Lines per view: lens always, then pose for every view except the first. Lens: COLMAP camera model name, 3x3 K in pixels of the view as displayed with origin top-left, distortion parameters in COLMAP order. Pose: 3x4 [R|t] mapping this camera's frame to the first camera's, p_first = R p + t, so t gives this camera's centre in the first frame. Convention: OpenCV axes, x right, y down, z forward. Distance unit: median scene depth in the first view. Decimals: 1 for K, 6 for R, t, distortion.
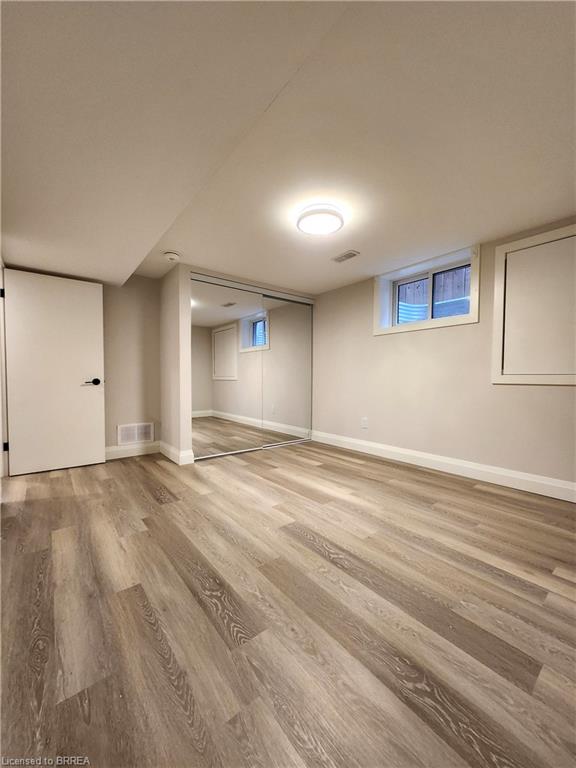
lens RADIAL K [[304.1, 0, 291.8], [0, 304.1, 386.6], [0, 0, 1]] dist [-0.007159, 0.006684]
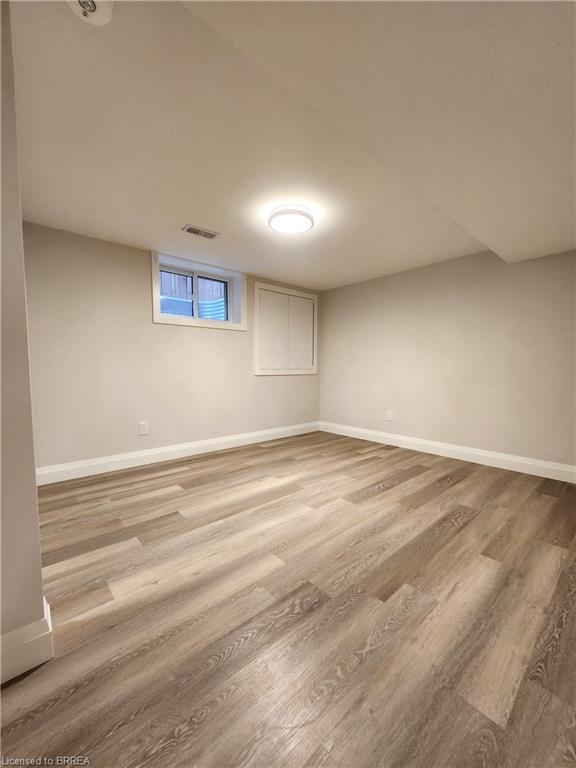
lens RADIAL K [[304.1, 0, 291.8], [0, 304.1, 386.6], [0, 0, 1]] dist [-0.007159, 0.006684]
pose [[-0.041760, -0.066997, 0.996879, -1.079745], [0.028326, 0.997269, 0.068210, -0.067468], [-0.998726, 0.031086, -0.039748, 1.187468]]
